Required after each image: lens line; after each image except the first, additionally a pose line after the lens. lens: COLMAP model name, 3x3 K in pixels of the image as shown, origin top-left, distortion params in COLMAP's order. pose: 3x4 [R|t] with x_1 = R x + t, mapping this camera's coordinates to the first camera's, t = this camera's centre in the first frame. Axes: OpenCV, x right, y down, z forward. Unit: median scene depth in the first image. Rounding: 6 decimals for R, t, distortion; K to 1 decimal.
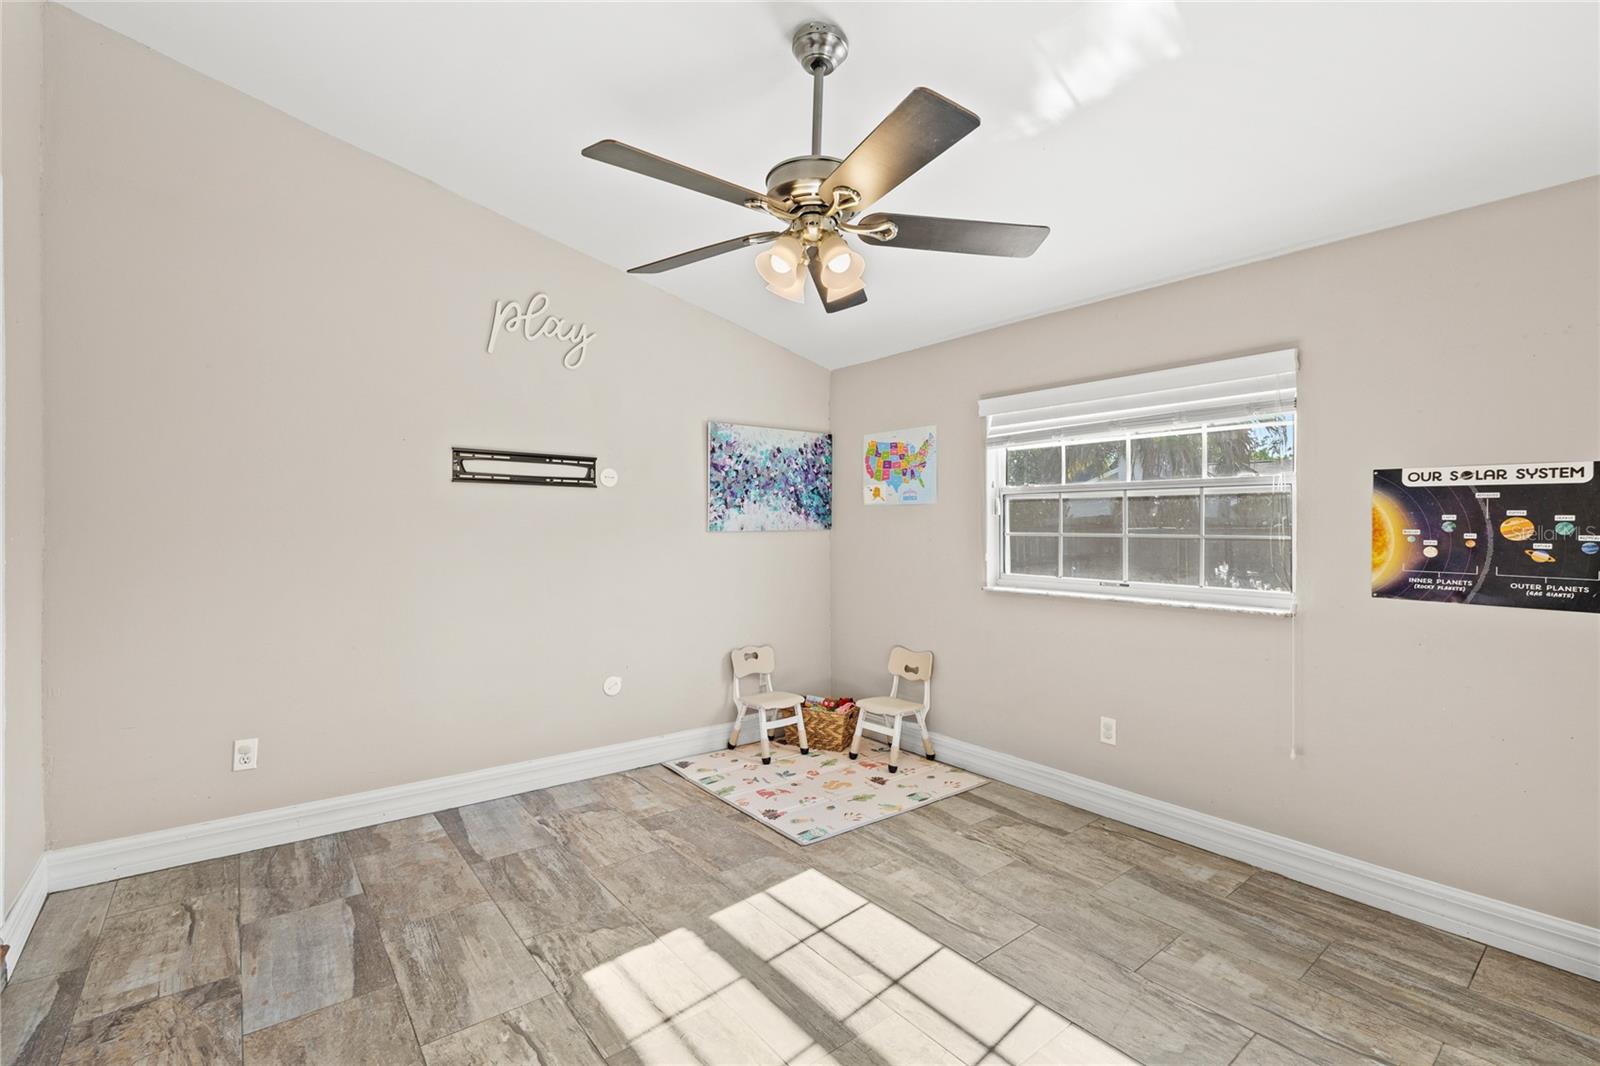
lens RADIAL K [[682.5, 0, 784.5], [0, 682.5, 524.2], [0, 0, 1]] dist [-0.000678, 0.001286]
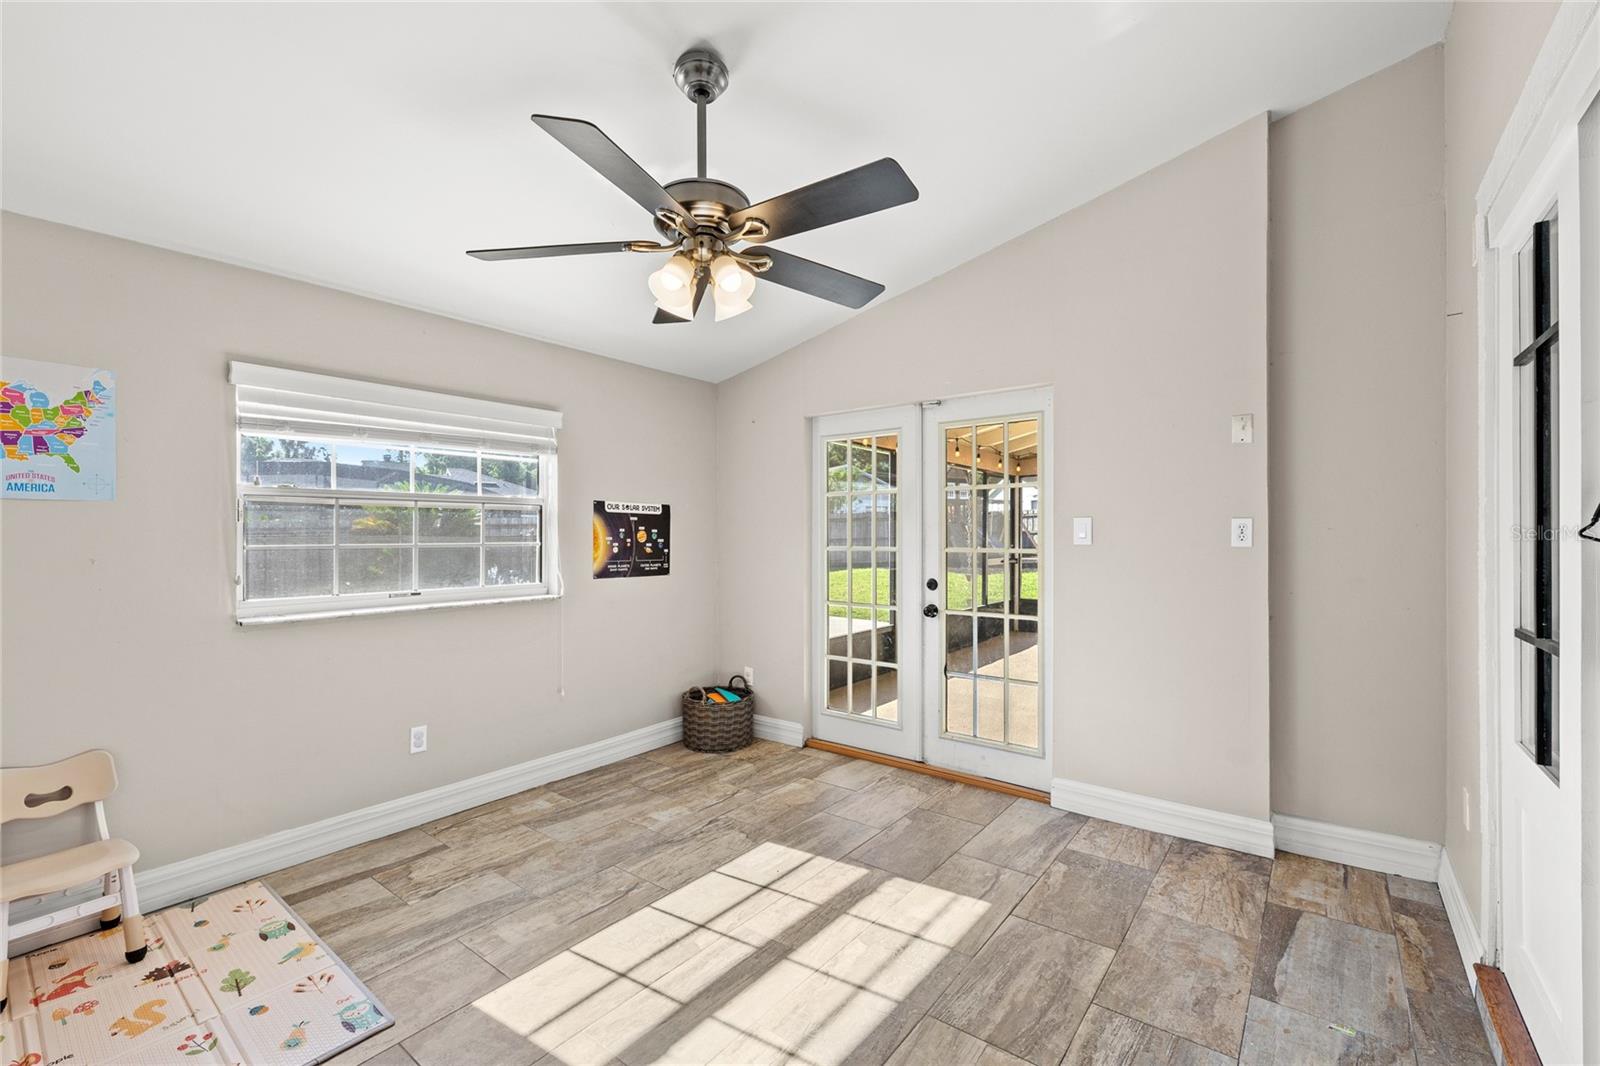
lens RADIAL K [[682.5, 0, 787.1], [0, 682.5, 534.3], [0, 0, 1]] dist [-0.000678, 0.001286]
pose [[-0.218641, -0.004555, 0.975795, -0.772482], [-0.001846, 0.999989, 0.004254, -0.006478], [-0.975804, -0.000871, -0.218647, 0.851531]]
